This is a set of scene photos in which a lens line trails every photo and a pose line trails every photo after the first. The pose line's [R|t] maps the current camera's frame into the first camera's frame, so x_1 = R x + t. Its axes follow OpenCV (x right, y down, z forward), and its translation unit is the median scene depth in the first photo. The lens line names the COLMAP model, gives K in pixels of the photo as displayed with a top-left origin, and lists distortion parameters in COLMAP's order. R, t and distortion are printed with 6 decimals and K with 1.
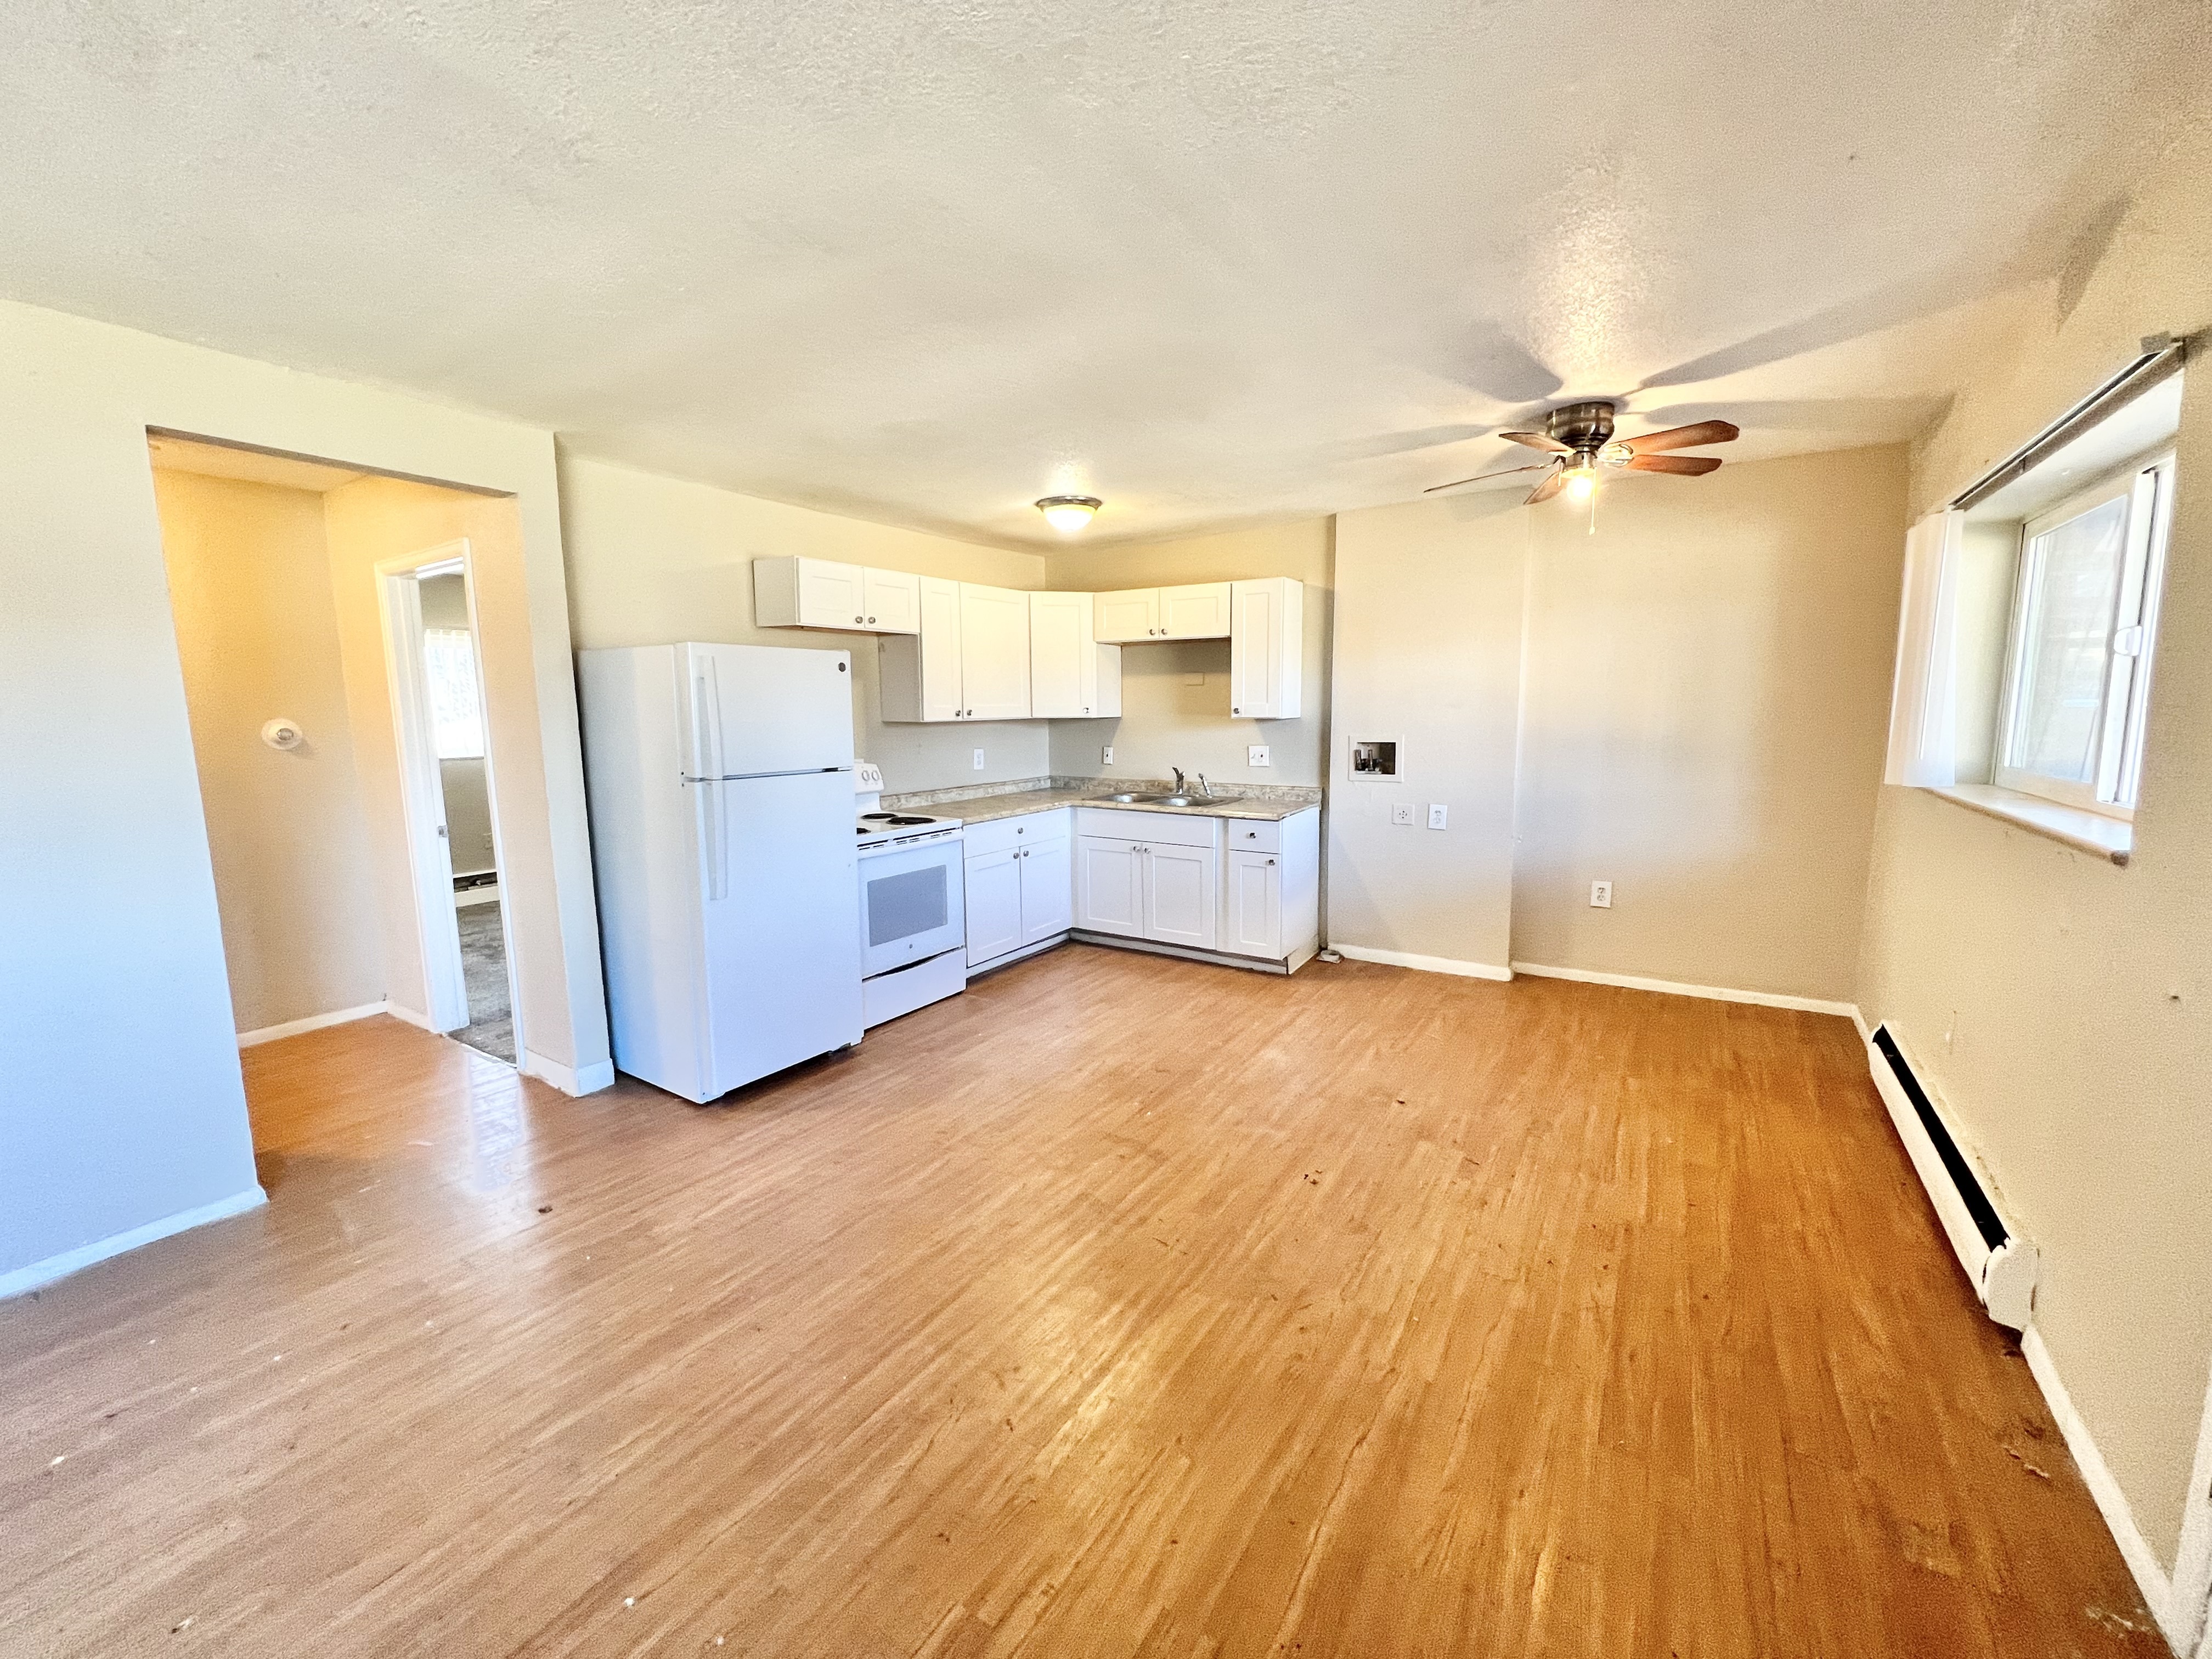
lens RADIAL K [[883.4, 0, 1099.4], [0, 883.4, 822.1], [0, 0, 1]] dist [-0.001831, -0.000371]
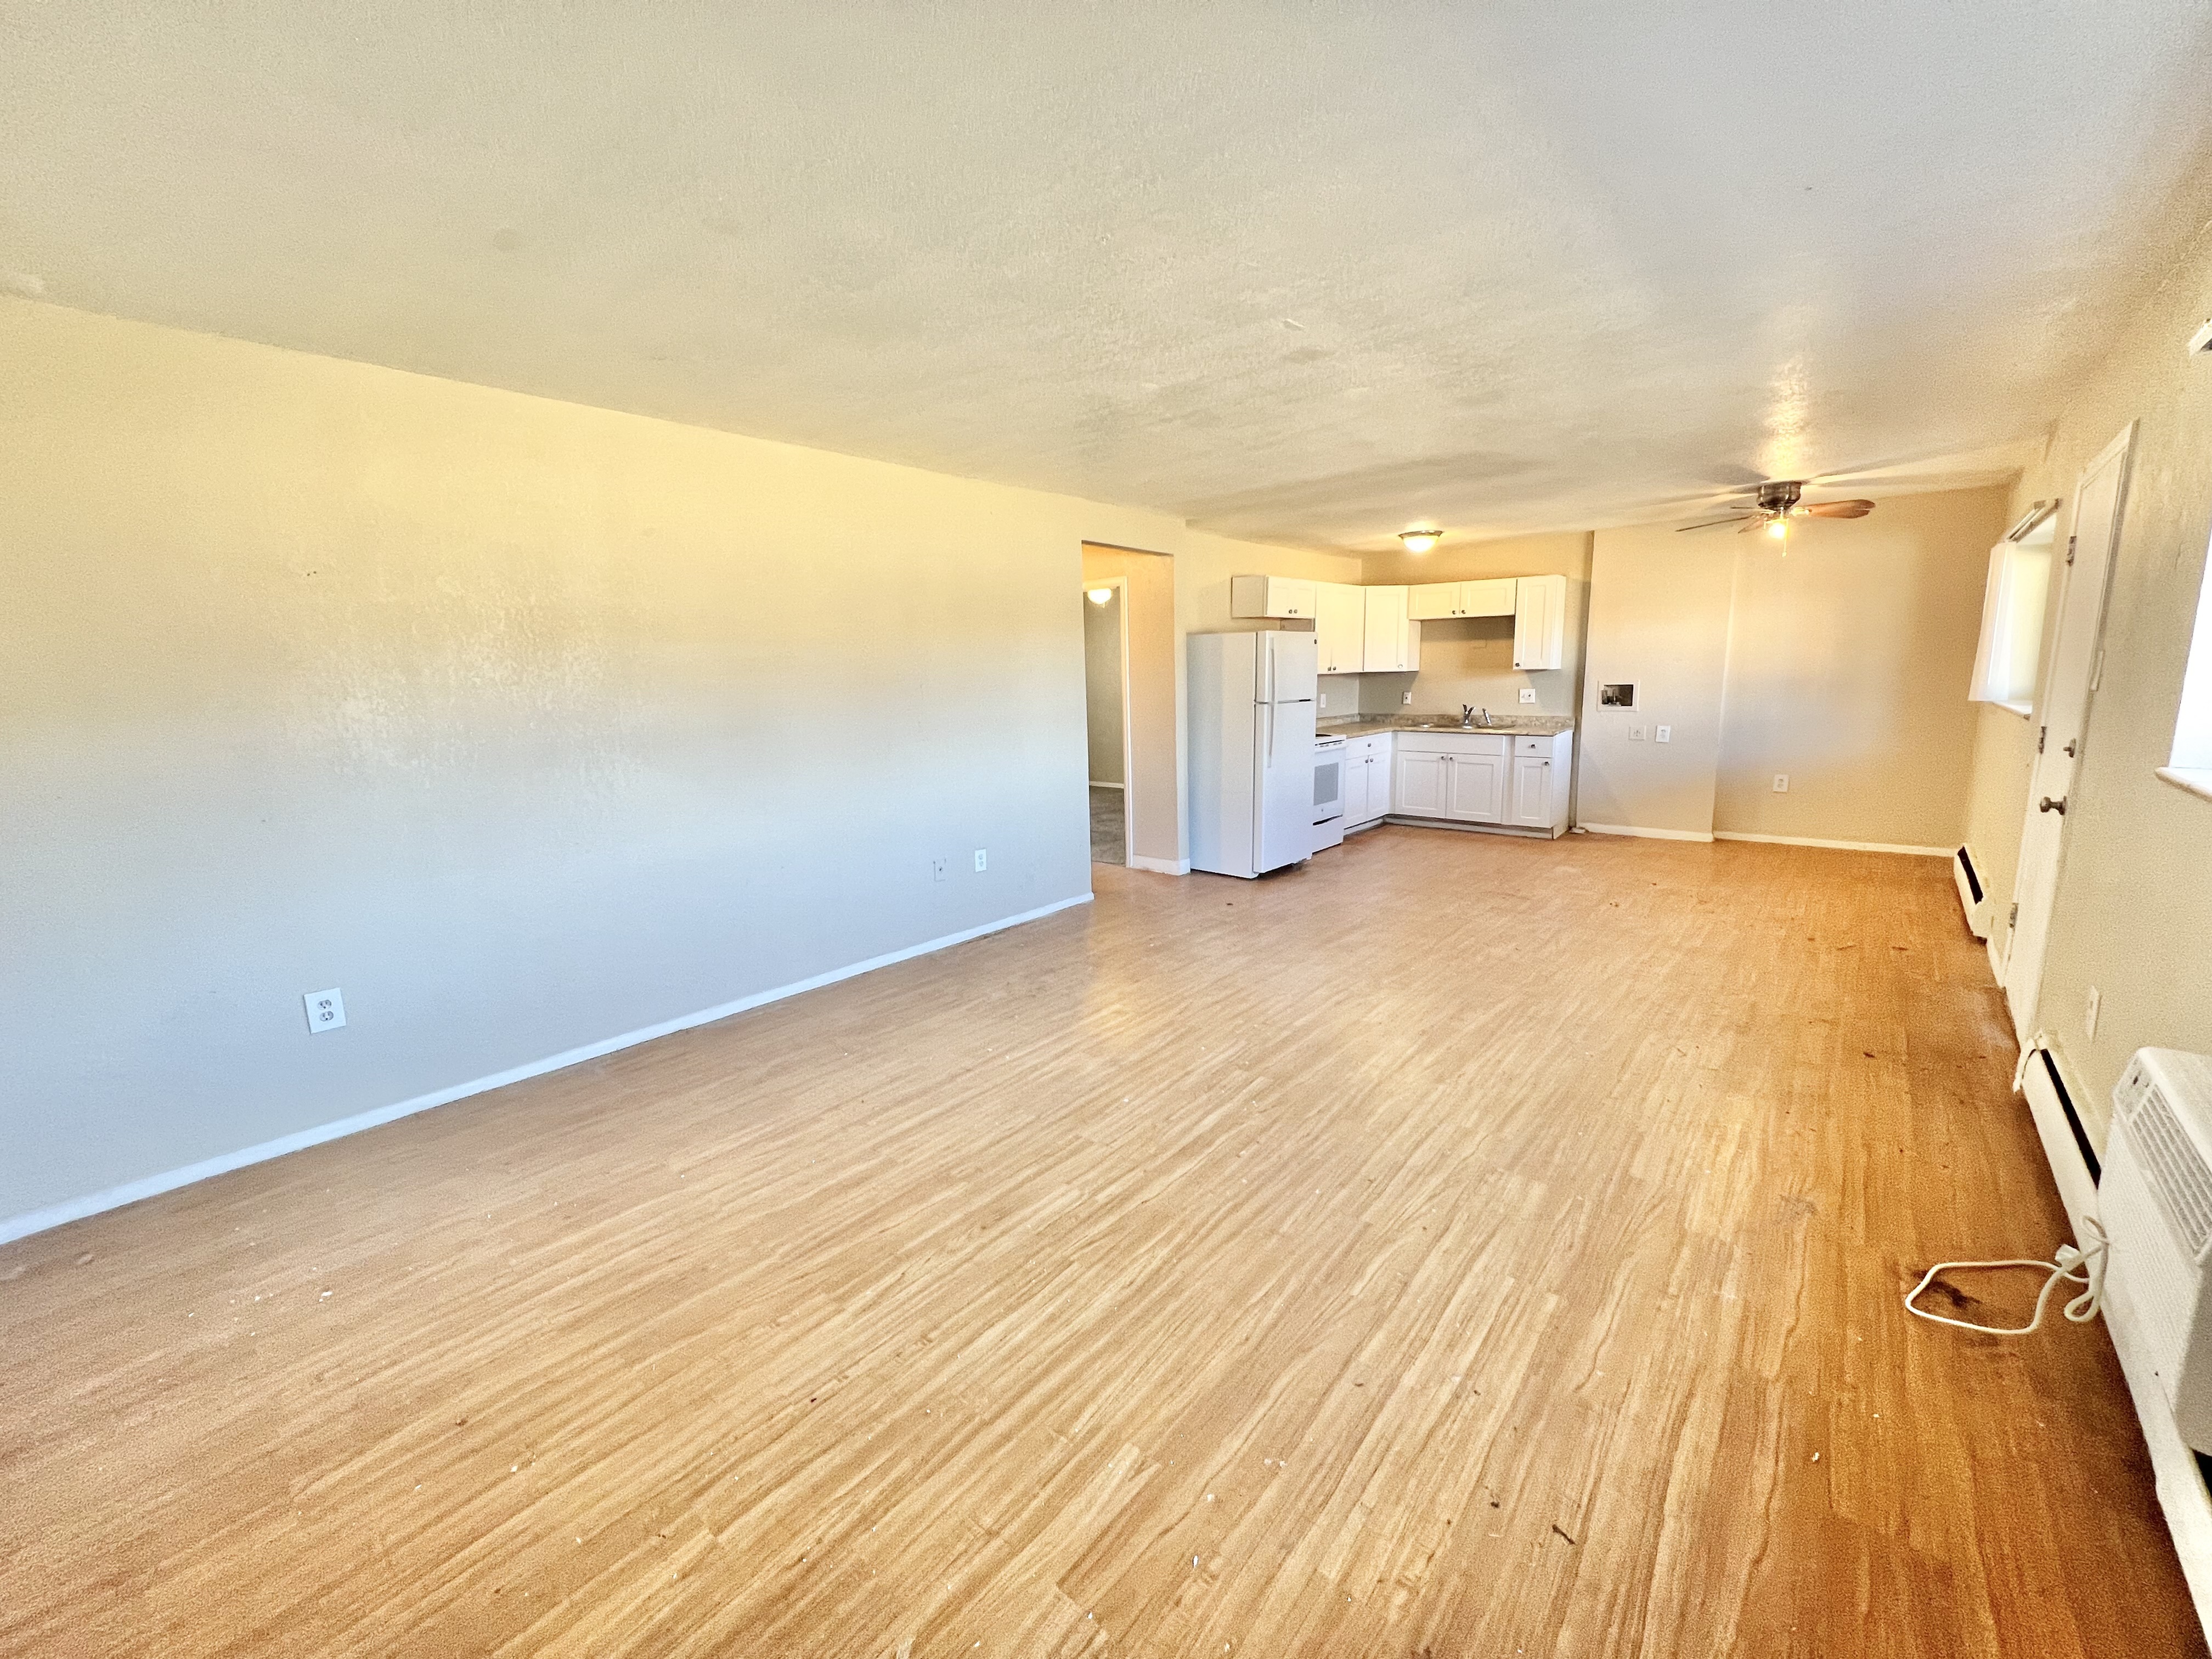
lens RADIAL K [[880.8, 0, 1100.5], [0, 880.8, 820.2], [0, 0, 1]] dist [-0.002099, 0.000601]
pose [[0.990657, 0.010085, -0.136002, -0.401509], [-0.004836, 0.999233, 0.038871, 0.097216], [0.136289, -0.037850, 0.989946, -0.689470]]
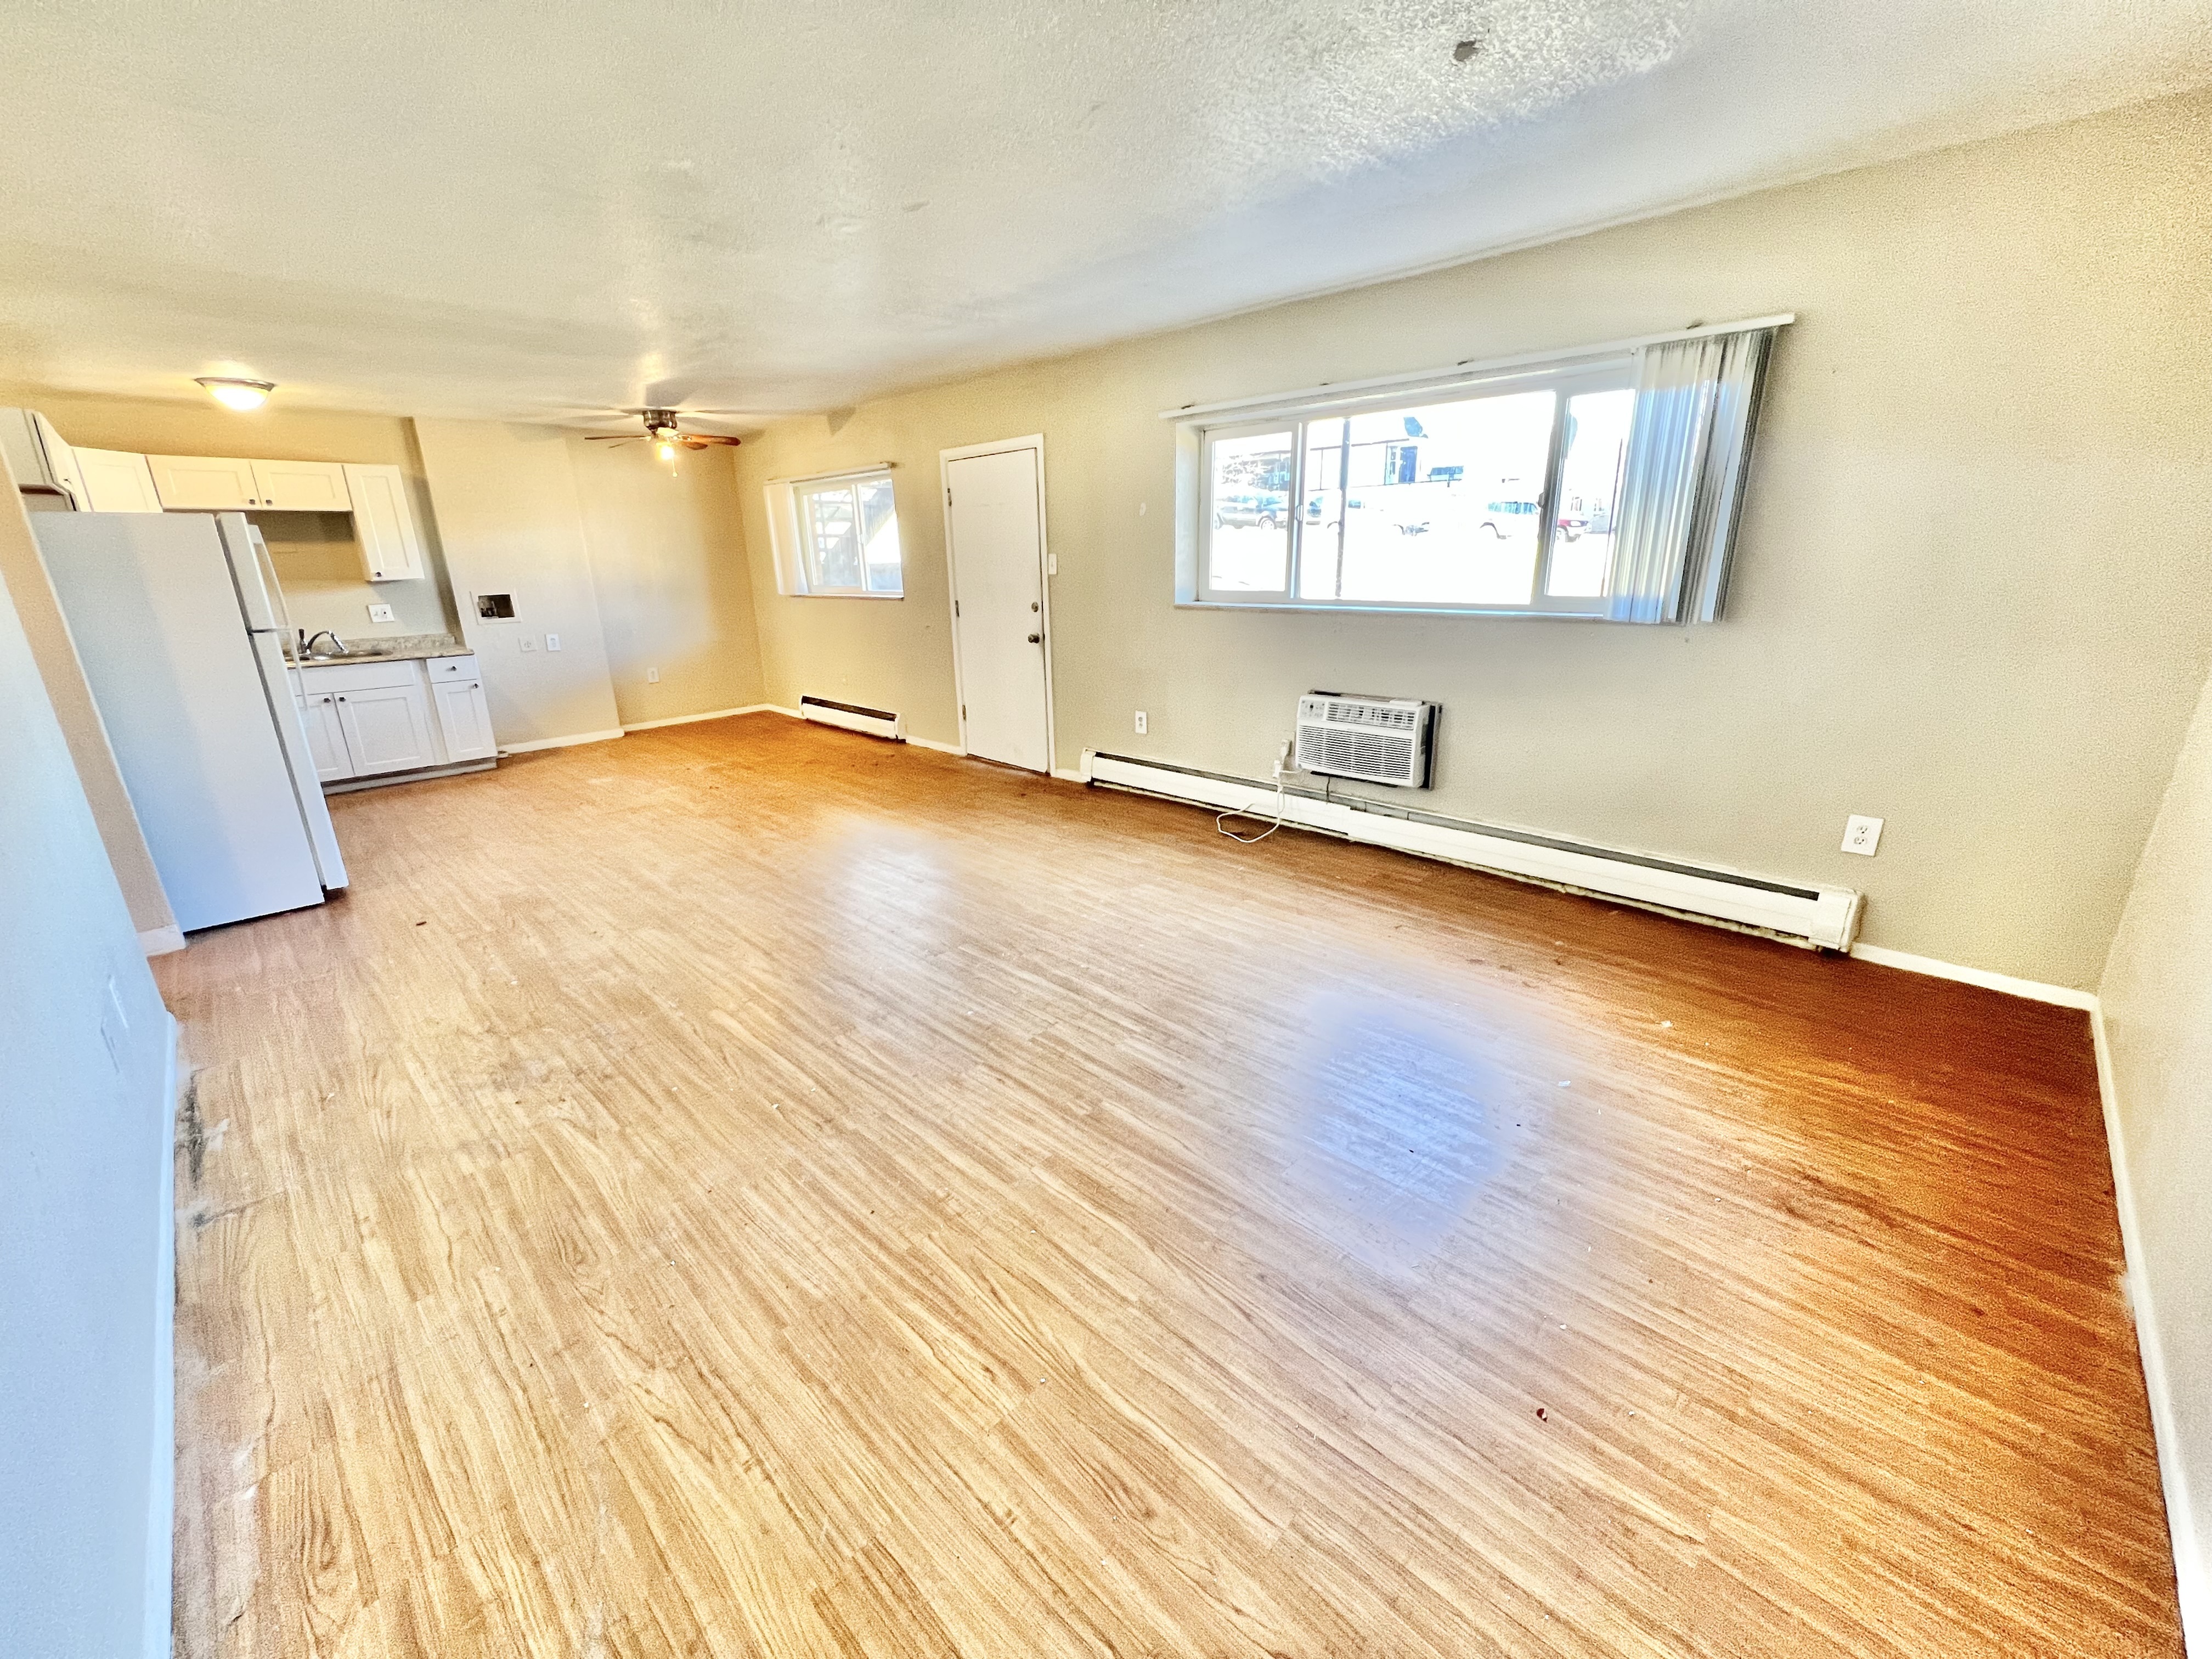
lens RADIAL K [[880.8, 0, 1092.3], [0, 880.8, 825.9], [0, 0, 1]] dist [-0.002099, 0.000601]
pose [[0.201673, -0.285384, 0.936955, -1.056179], [0.150985, 0.954234, 0.258149, 0.049774], [-0.967745, 0.089405, 0.235532, -0.258828]]
